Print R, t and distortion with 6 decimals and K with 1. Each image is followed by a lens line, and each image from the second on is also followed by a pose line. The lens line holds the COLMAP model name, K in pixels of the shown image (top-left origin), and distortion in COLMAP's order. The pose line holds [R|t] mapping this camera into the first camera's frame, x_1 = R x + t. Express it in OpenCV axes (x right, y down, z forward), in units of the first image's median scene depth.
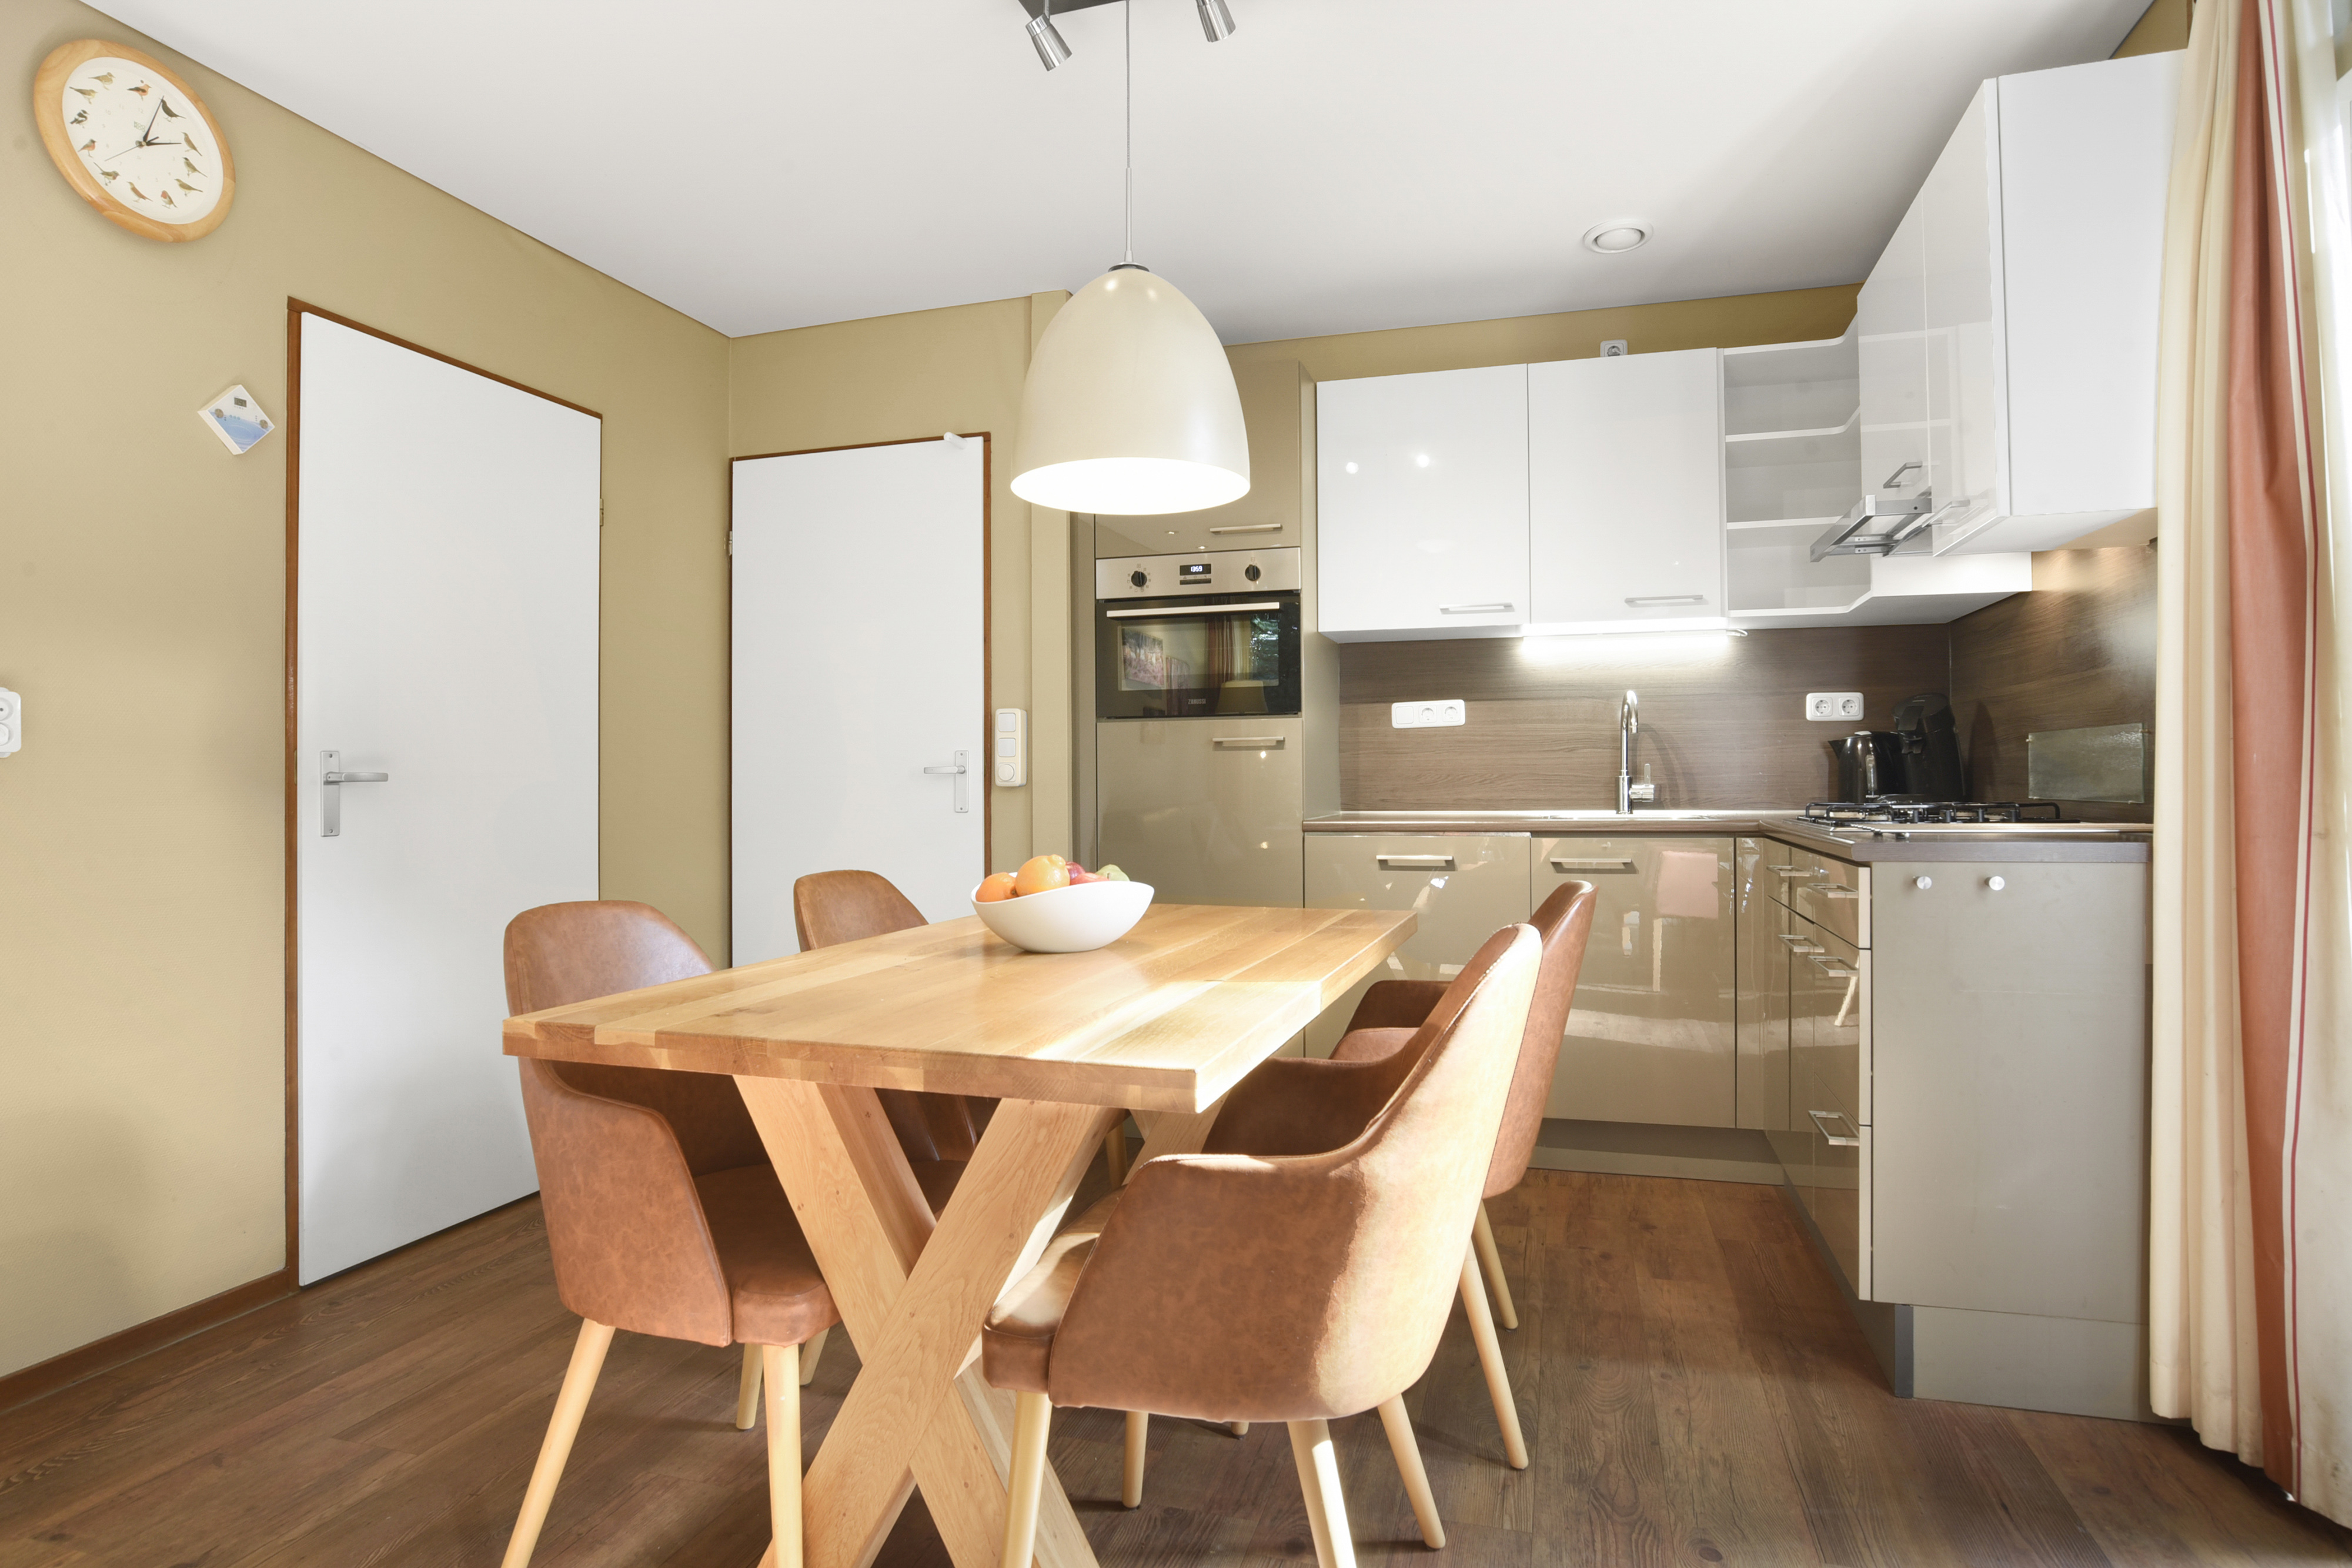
lens RADIAL K [[1234.6, 0, 1176.0], [0, 1234.6, 784.0], [0, 0, 1]] dist [-0.041936, 0.001681]
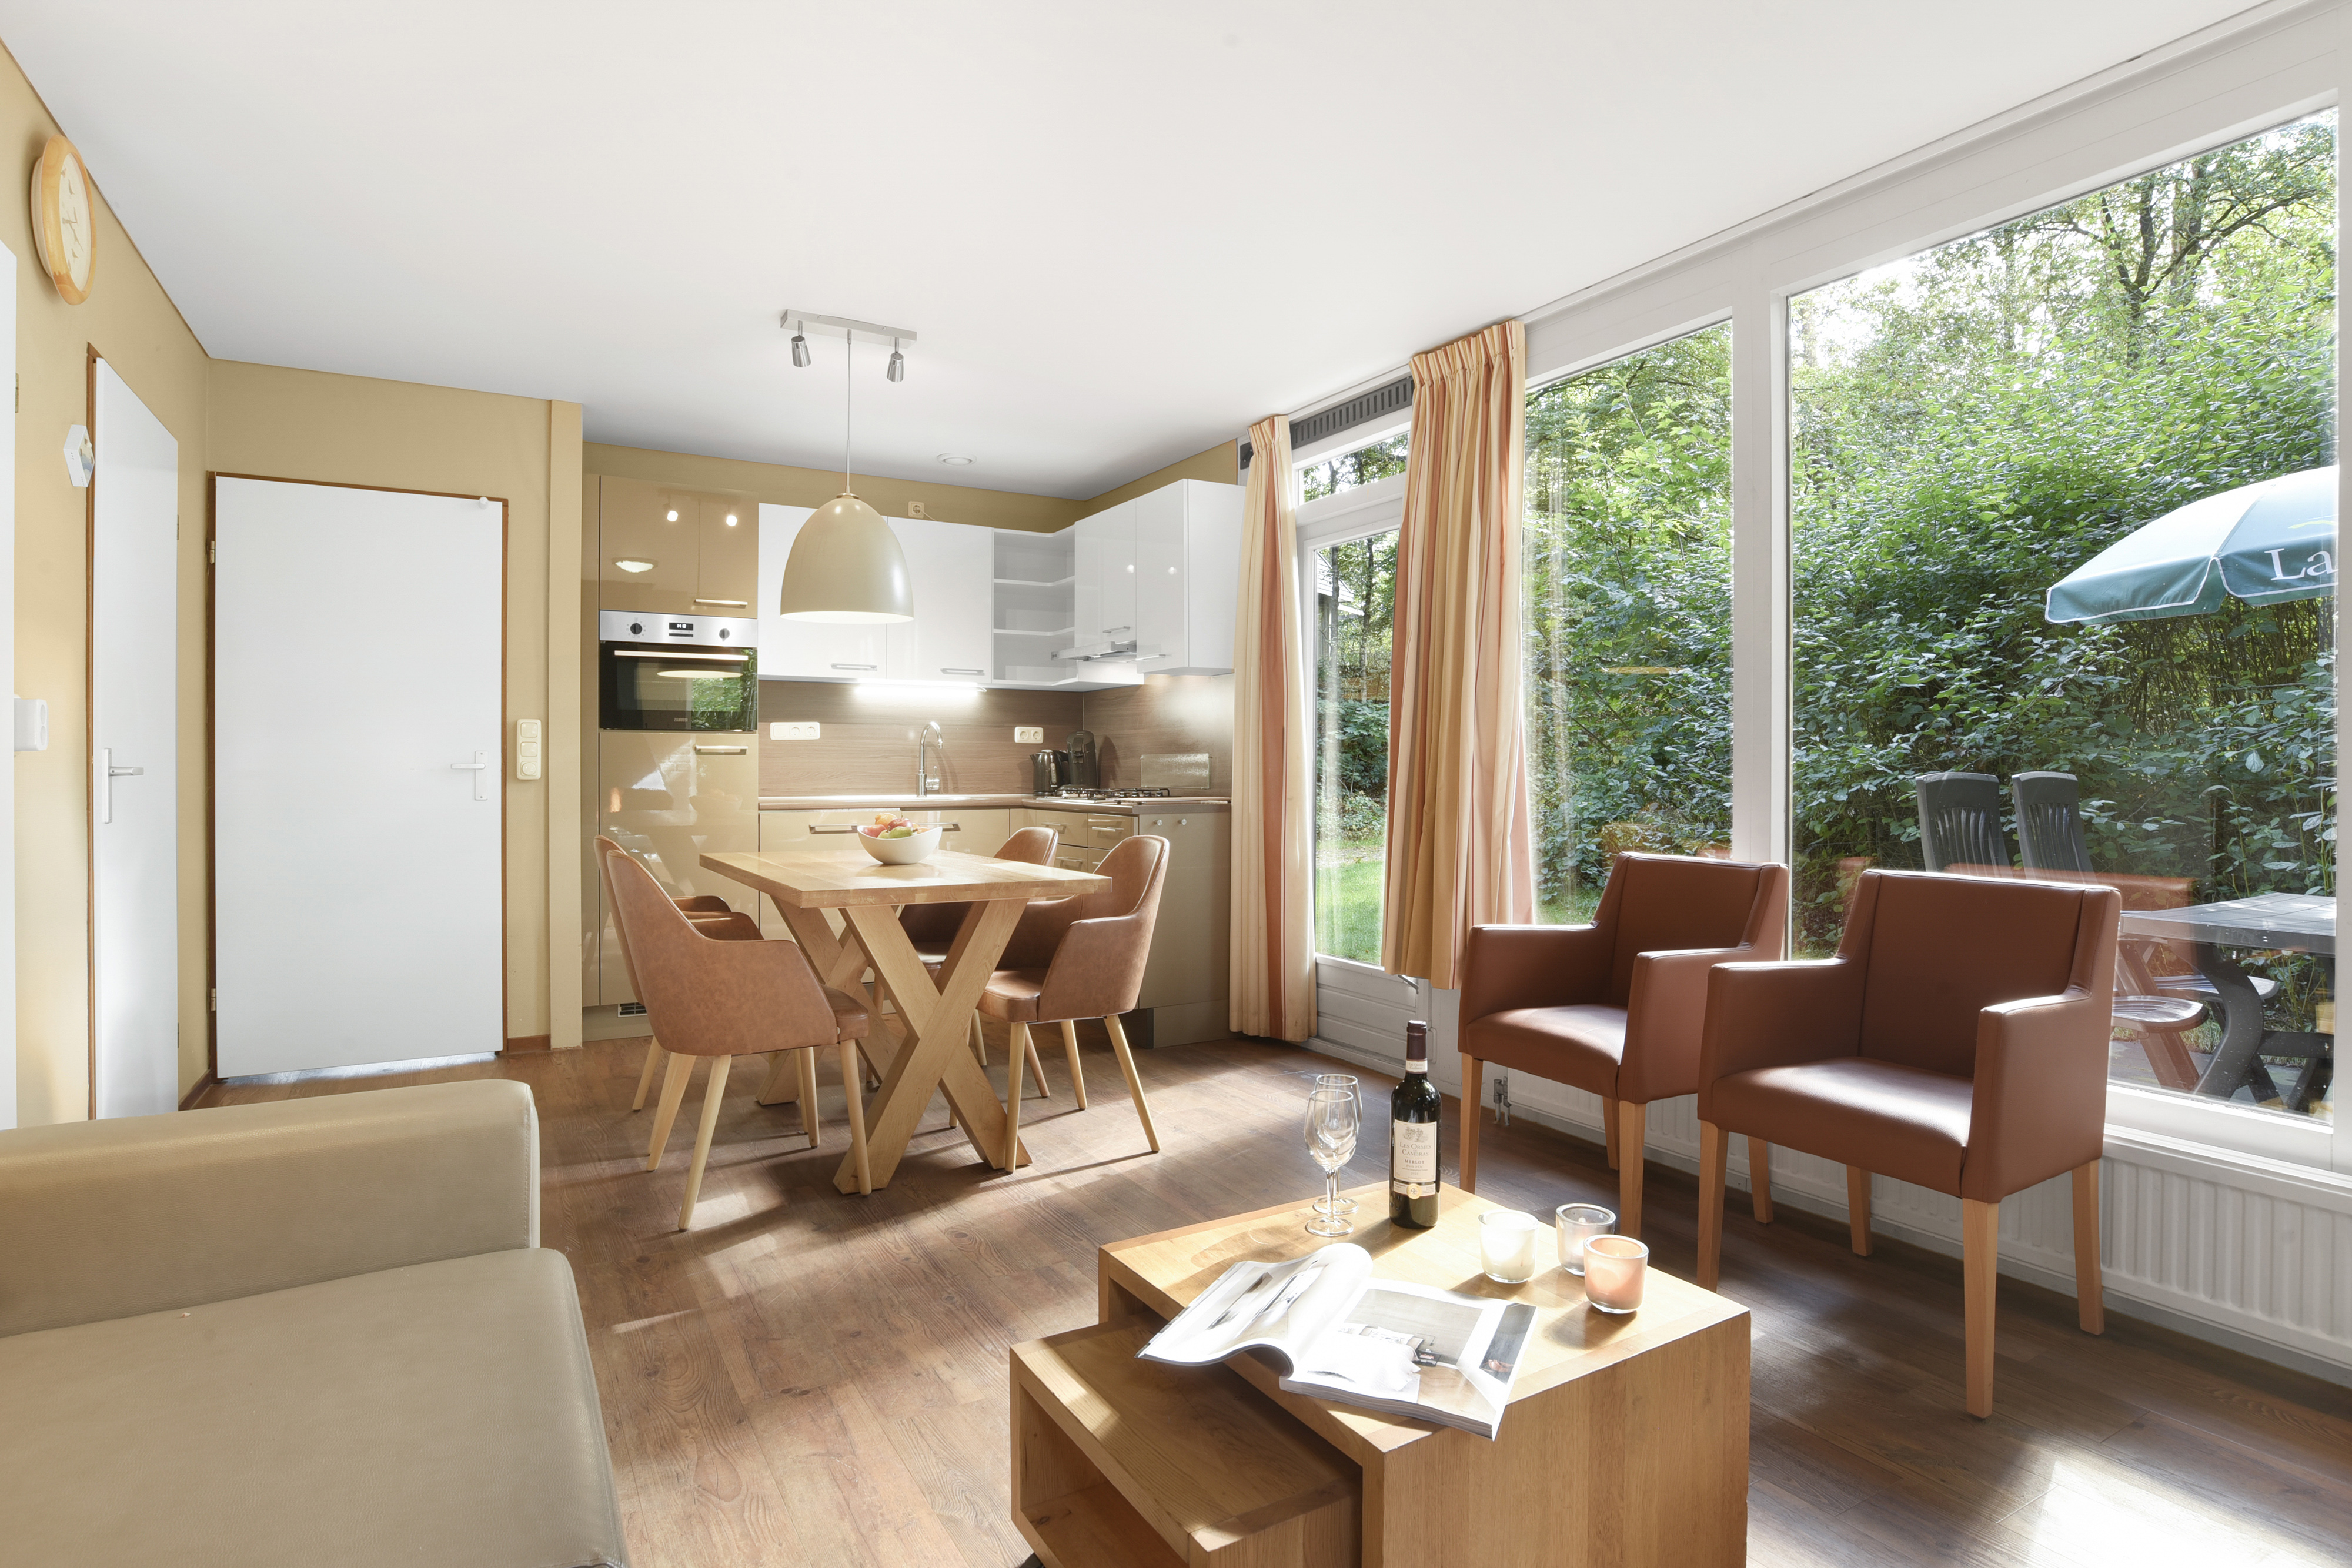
lens RADIAL K [[1234.6, 0, 1176.0], [0, 1234.6, 784.0], [0, 0, 1]] dist [-0.041936, 0.001681]
pose [[0.679797, -0.003313, 0.733393, -0.634951], [-0.002533, 0.999973, 0.006865, -0.005428], [-0.733396, -0.006525, 0.679770, -0.370829]]
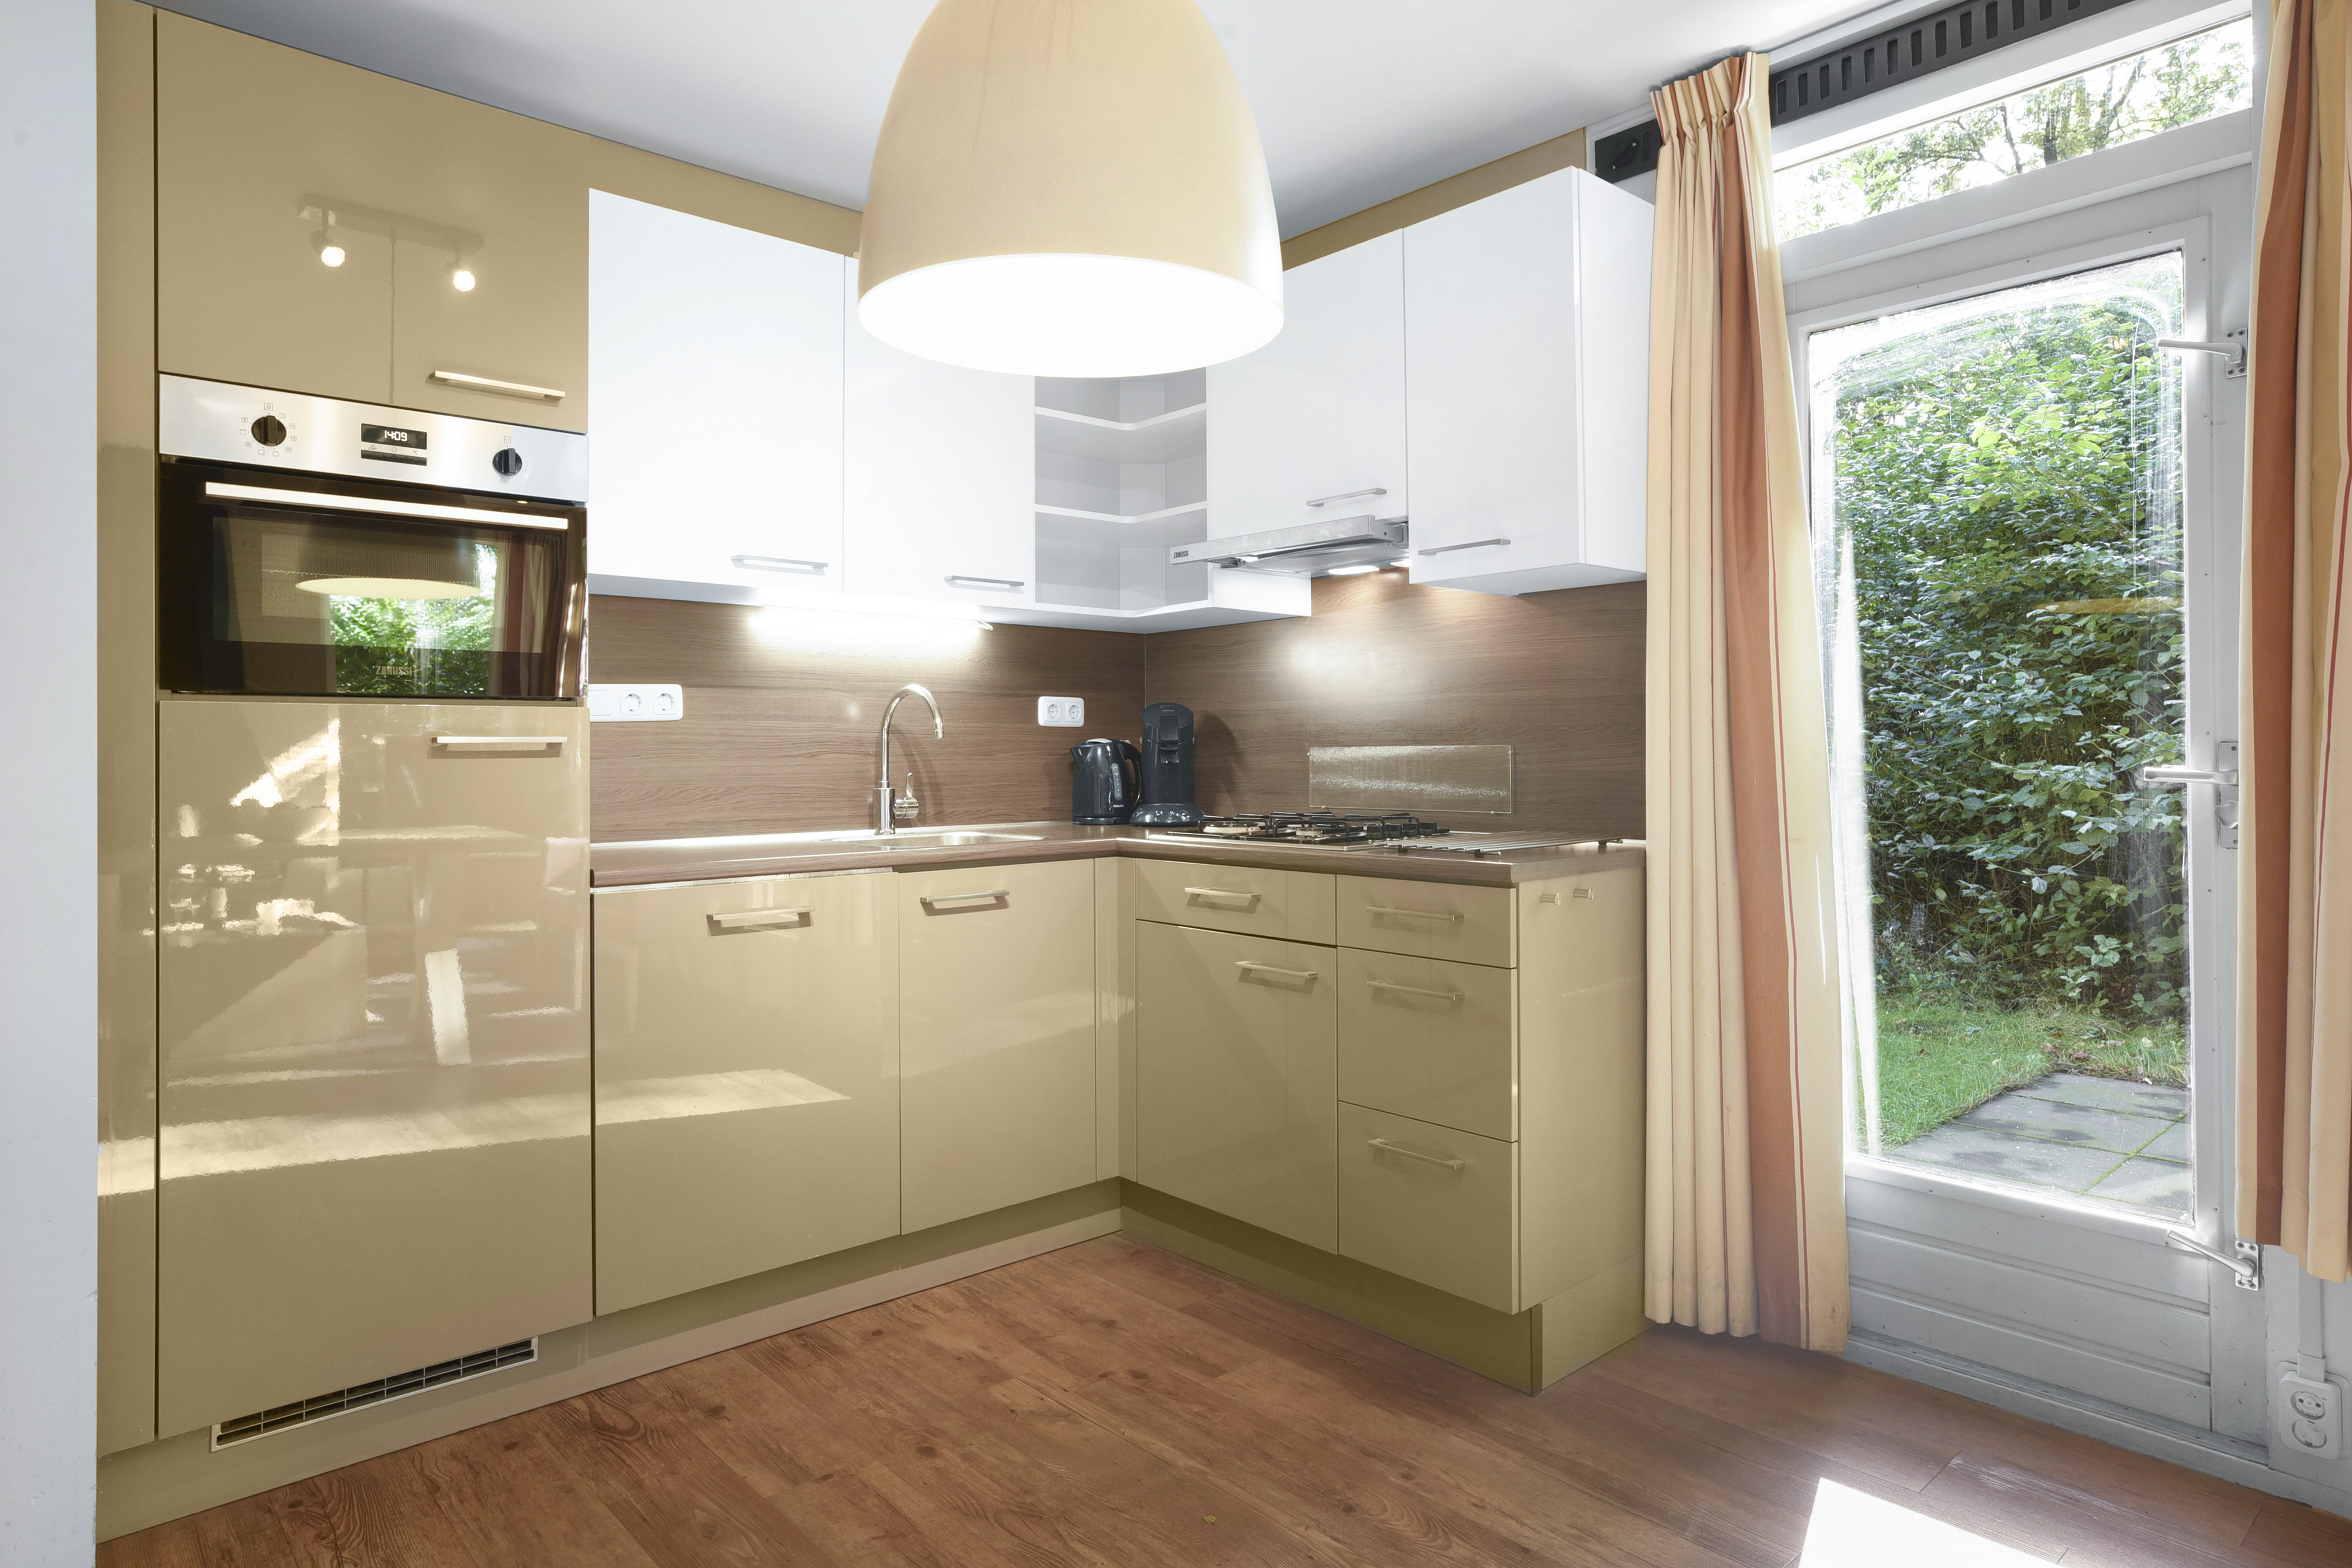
lens RADIAL K [[1360.8, 0, 1185.5], [0, 1360.8, 748.5], [0, 0, 1]] dist [-0.028615, 0.031894]
pose [[0.513251, 0.004431, 0.858227, -0.330824], [0.006253, 0.999941, -0.008902, -0.024901], [-0.858216, 0.009935, 0.513193, 0.382876]]
